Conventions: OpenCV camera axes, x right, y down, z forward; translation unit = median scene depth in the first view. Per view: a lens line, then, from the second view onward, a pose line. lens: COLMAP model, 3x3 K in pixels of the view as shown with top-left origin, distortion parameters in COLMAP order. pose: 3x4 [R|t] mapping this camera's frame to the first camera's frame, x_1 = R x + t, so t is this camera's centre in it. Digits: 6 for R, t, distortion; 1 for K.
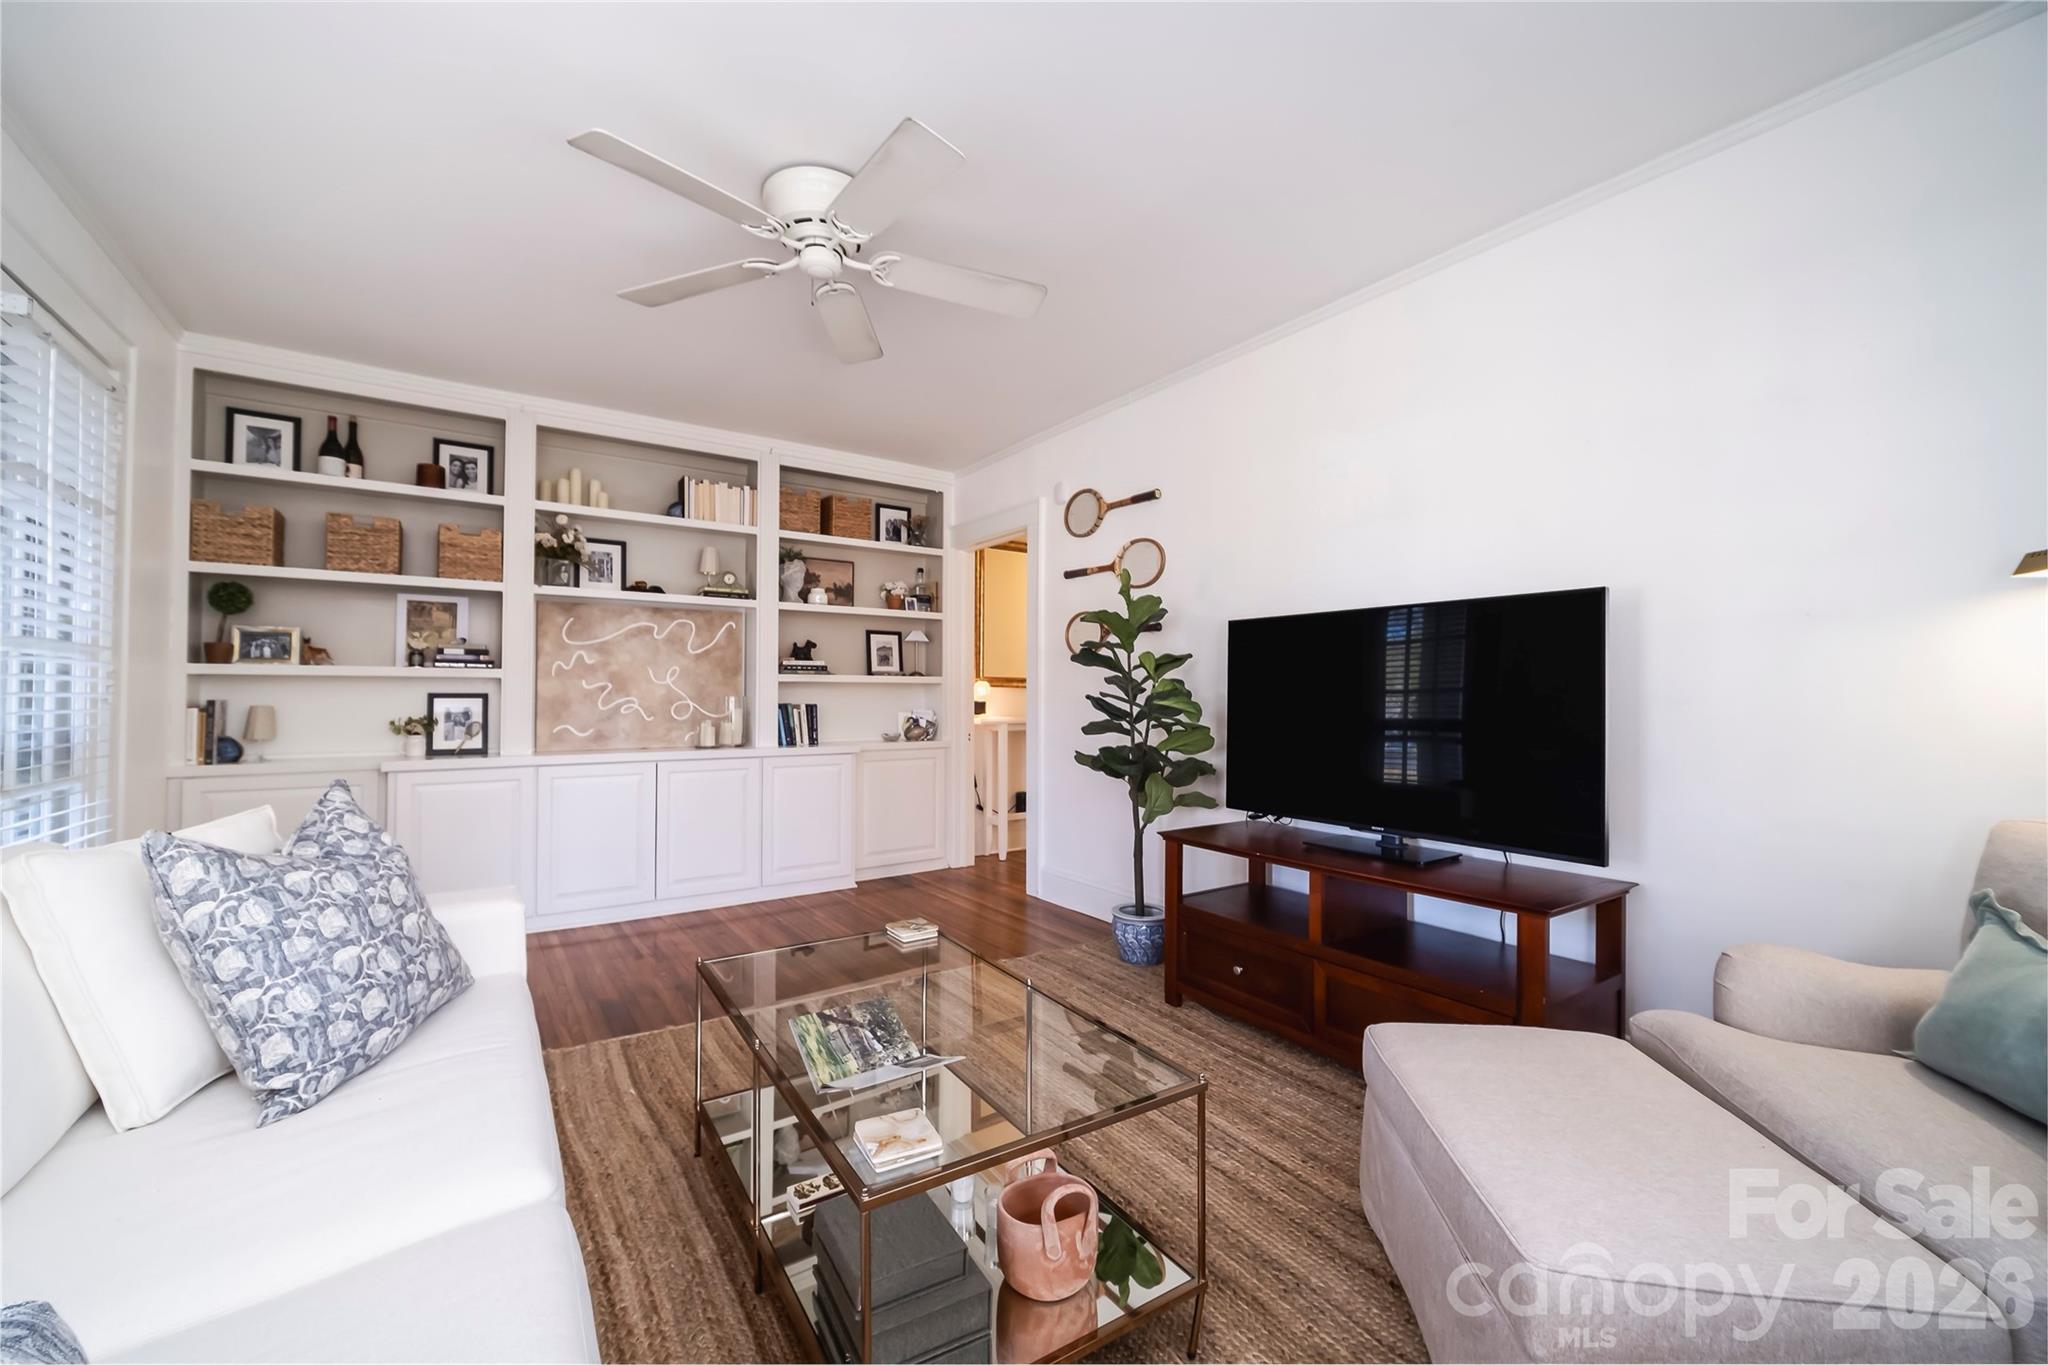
lens RADIAL K [[768.4, 0, 1024.0], [0, 768.4, 682.5], [0, 0, 1]] dist [-0.000225, -0.000131]
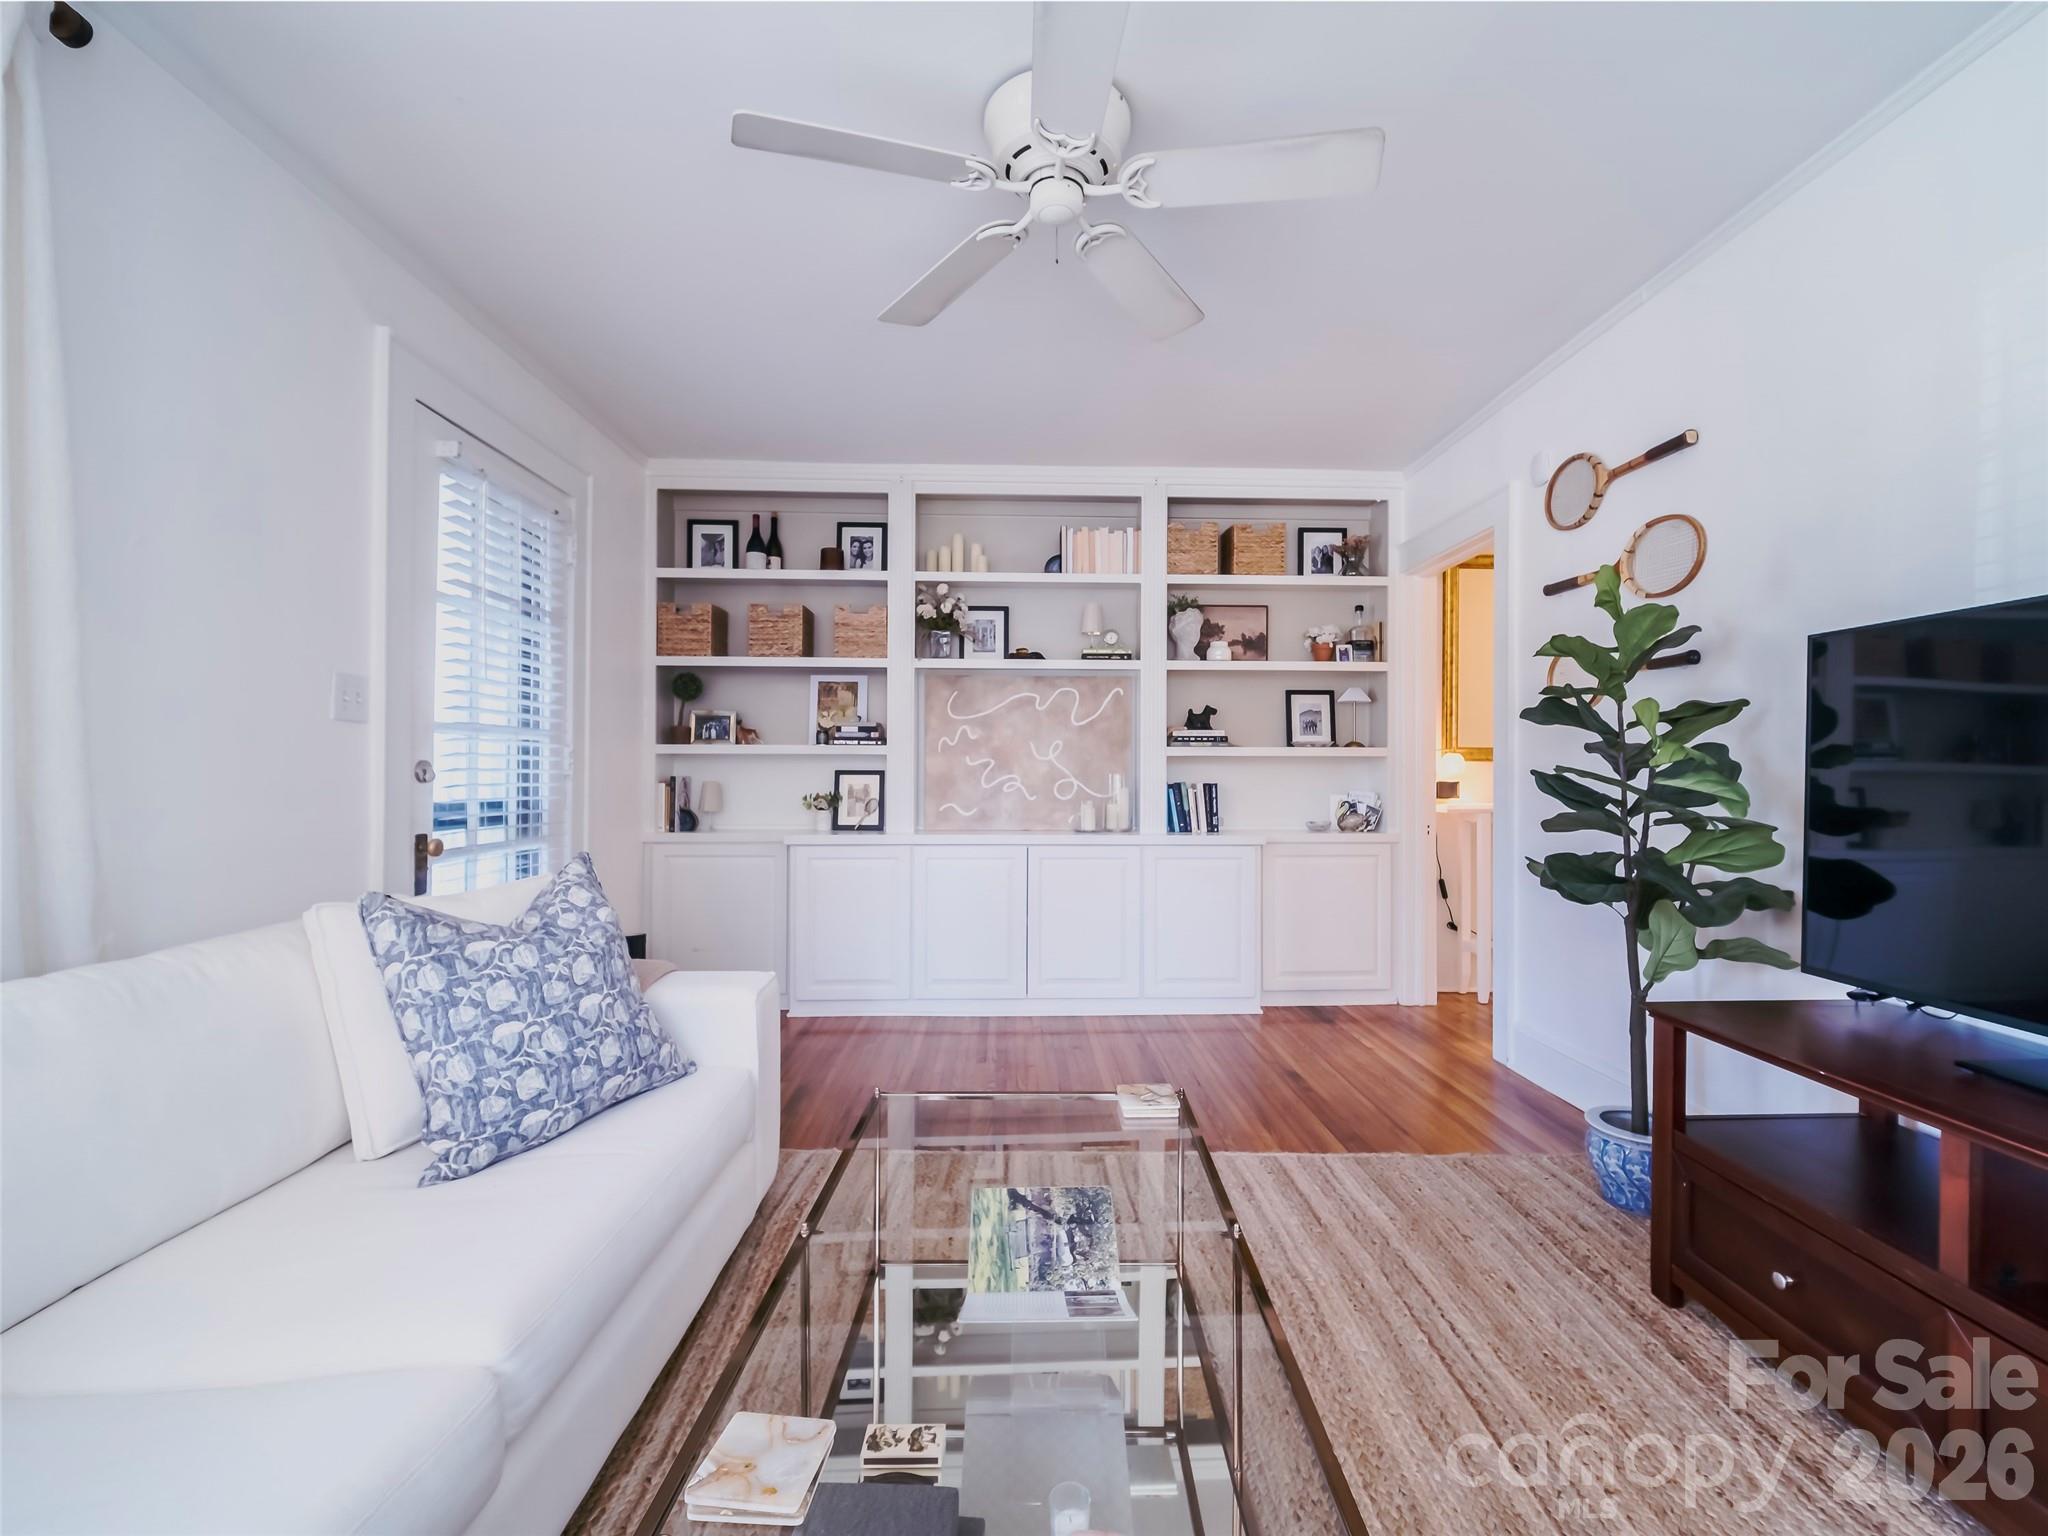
lens RADIAL K [[895.7, 0, 1051.9], [0, 895.7, 769.3], [0, 0, 1]] dist [-0.000547, -0.000316]
pose [[0.852167, -0.002327, -0.523265, 0.114959], [0.008297, 0.999924, 0.009066, 0.004629], [0.523204, -0.012067, 0.852122, 0.137167]]
